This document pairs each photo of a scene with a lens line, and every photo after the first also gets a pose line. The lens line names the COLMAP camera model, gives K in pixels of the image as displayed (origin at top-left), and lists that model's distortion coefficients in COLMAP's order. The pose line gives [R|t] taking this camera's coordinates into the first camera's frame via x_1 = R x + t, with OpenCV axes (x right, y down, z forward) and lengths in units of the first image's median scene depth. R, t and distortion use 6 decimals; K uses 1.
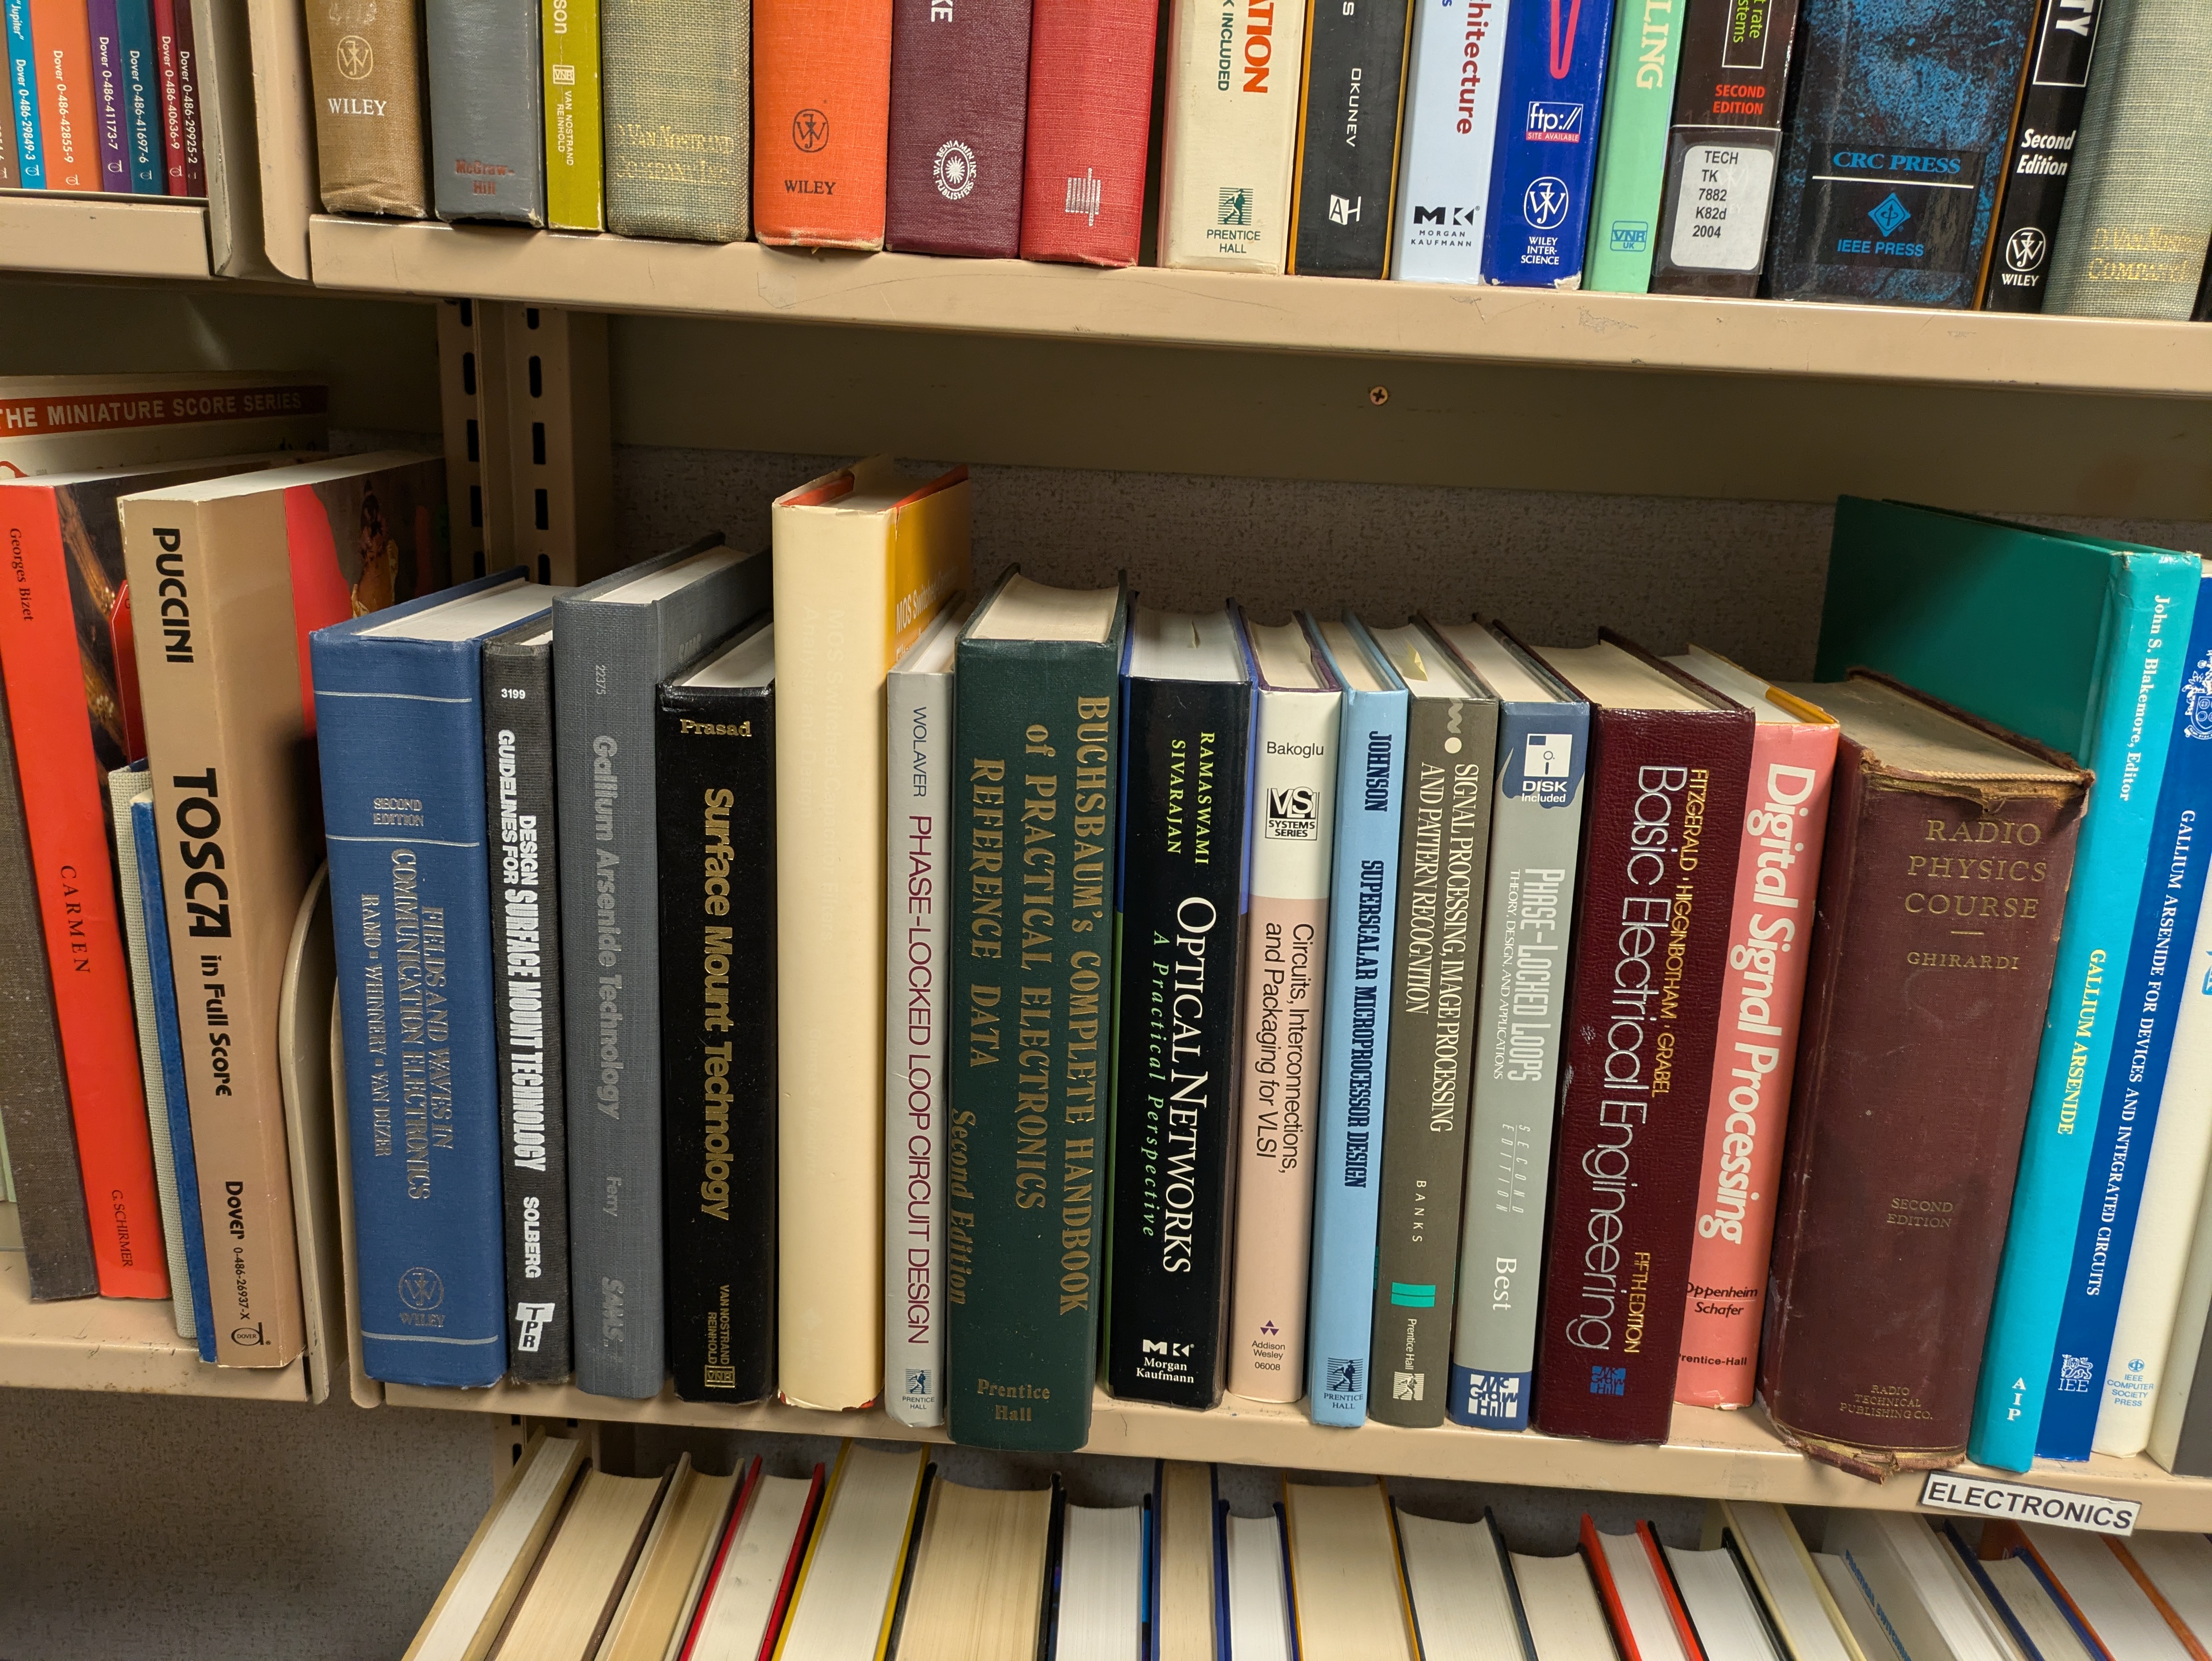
lens RADIAL K [[1629.8, 0, 1101.2], [0, 1629.8, 828.4], [0, 0, 1]] dist [-0.004008, 0.002611]
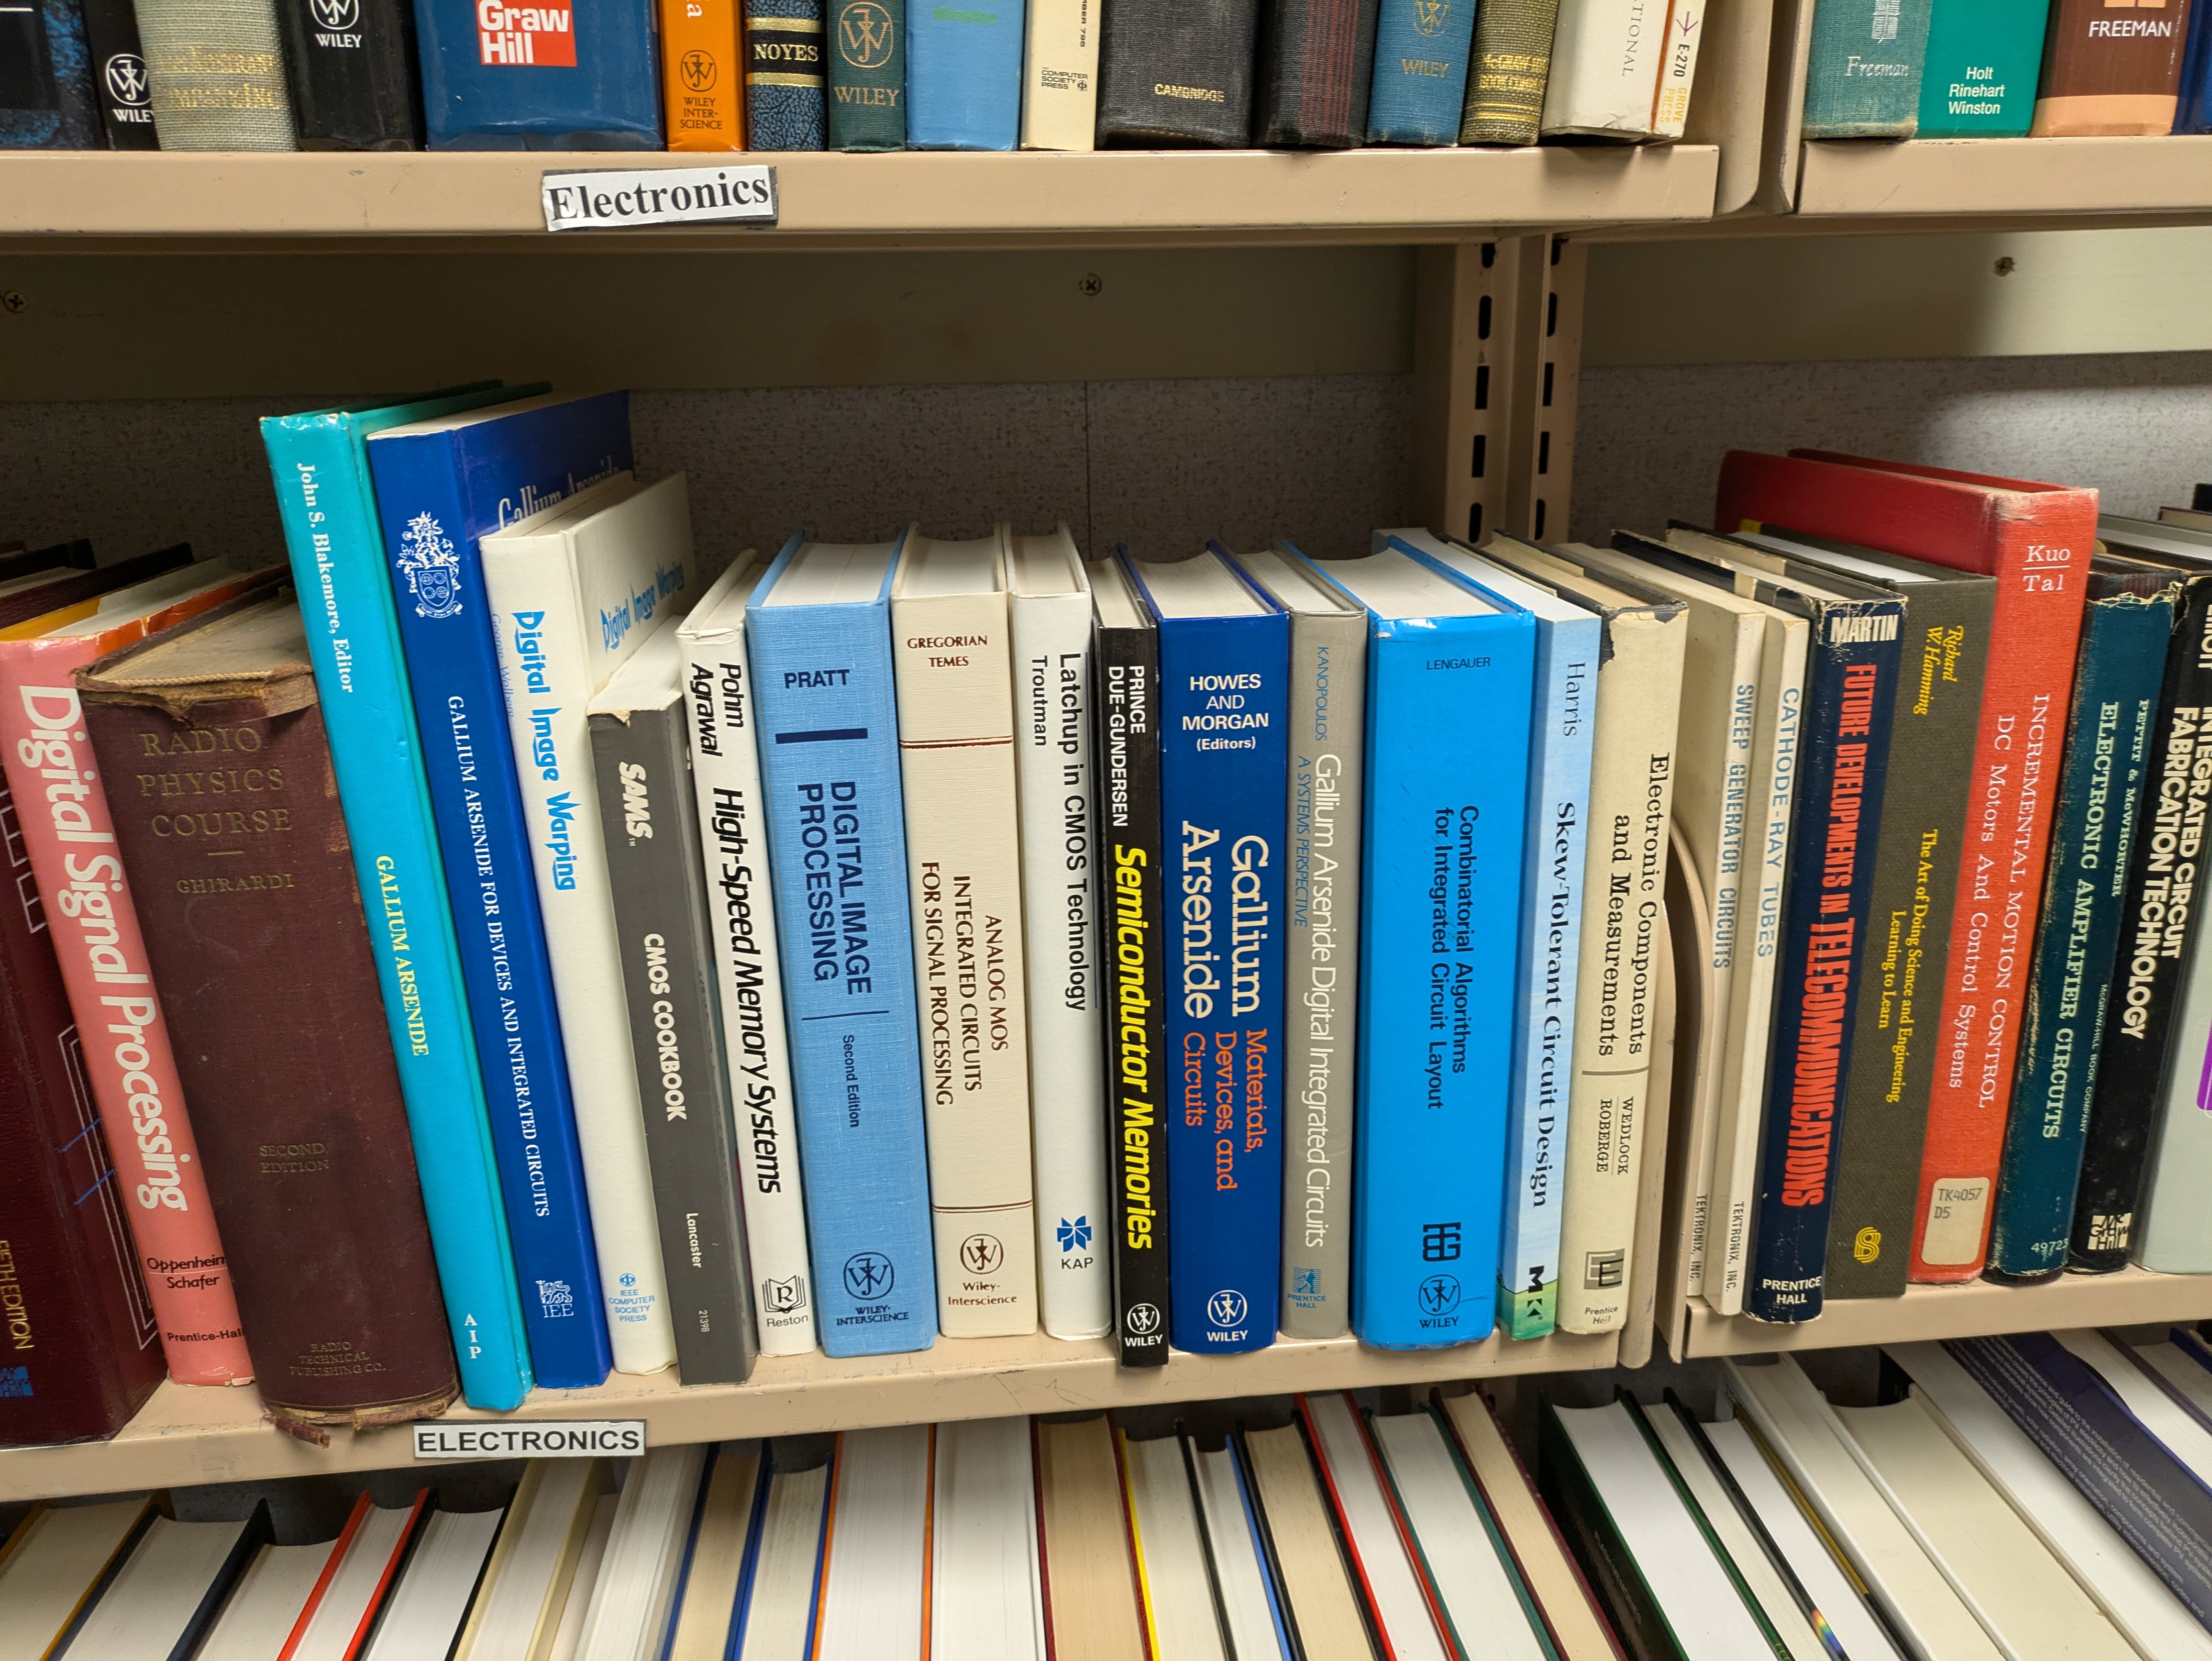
lens RADIAL K [[1629.8, 0, 1173.4], [0, 1629.8, 849.6], [0, 0, 1]] dist [-0.004008, 0.002611]
pose [[0.983733, -0.106168, 0.144910, 0.851324], [0.098846, 0.993478, 0.056843, 0.058099], [-0.149999, -0.041594, 0.987811, 0.022480]]
